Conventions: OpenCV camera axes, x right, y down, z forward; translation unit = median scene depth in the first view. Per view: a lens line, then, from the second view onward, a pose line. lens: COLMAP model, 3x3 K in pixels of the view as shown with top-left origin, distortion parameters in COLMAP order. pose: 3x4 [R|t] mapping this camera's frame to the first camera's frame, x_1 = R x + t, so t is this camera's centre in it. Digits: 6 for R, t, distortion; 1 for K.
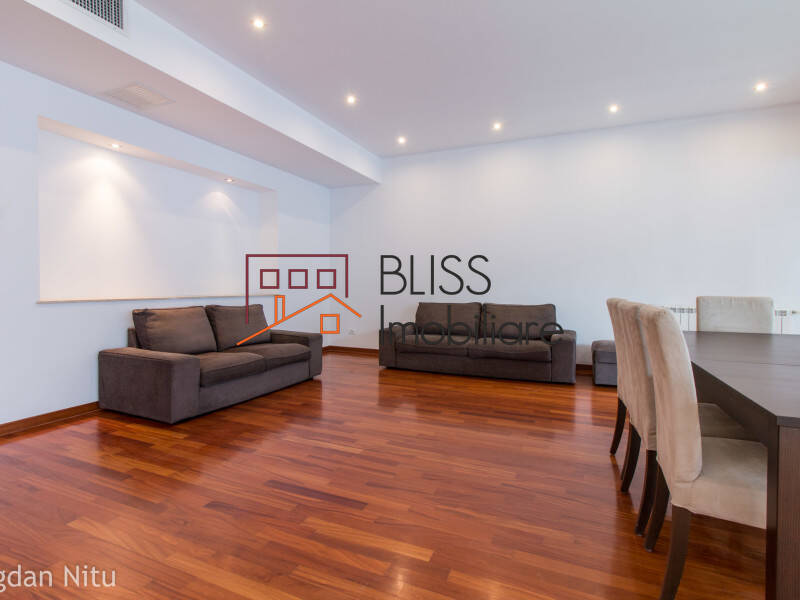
lens RADIAL K [[413.6, 0, 400.0], [0, 413.6, 300.0], [0, 0, 1]] dist [0.025419, -0.000500]
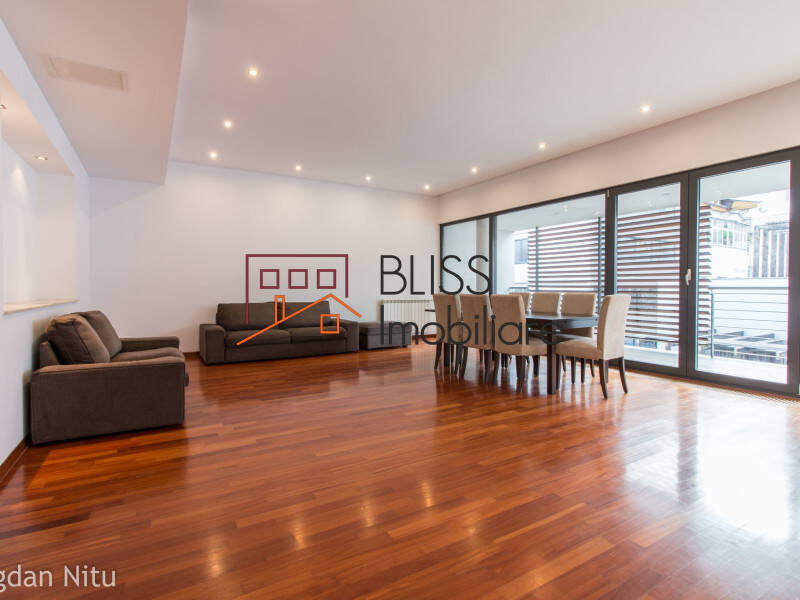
lens RADIAL K [[411.9, 0, 397.1], [0, 411.9, 289.0], [0, 0, 1]] dist [-0.001159, -0.000734]
pose [[0.579403, -0.010186, 0.814978, -0.939290], [0.041994, 0.998967, -0.017370, 0.011291], [-0.813959, 0.044288, 0.579232, -0.002251]]
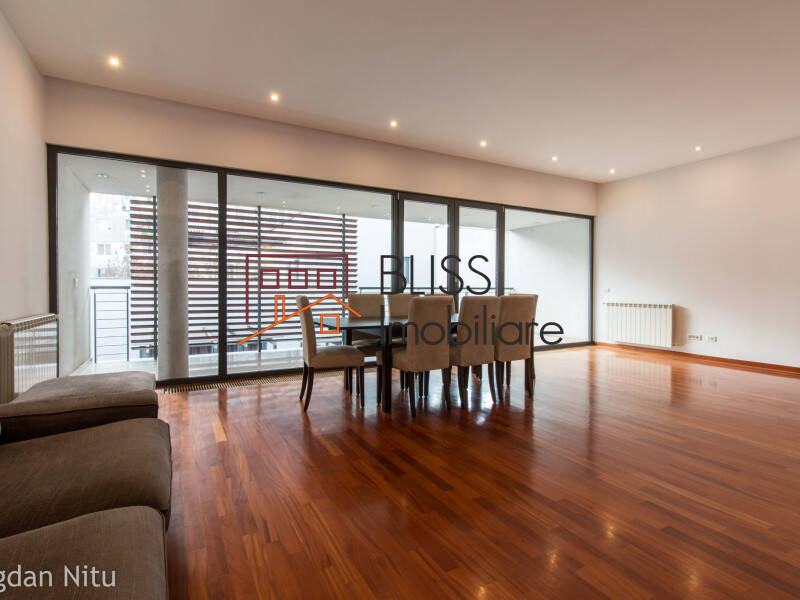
lens RADIAL K [[413.6, 0, 400.0], [0, 413.6, 300.0], [0, 0, 1]] dist [0.025419, -0.000500]
pose [[-0.797415, -0.031475, 0.602610, -0.173681], [0.021401, 0.996535, 0.080369, -0.074033], [-0.603052, 0.076984, -0.793978, 1.565518]]
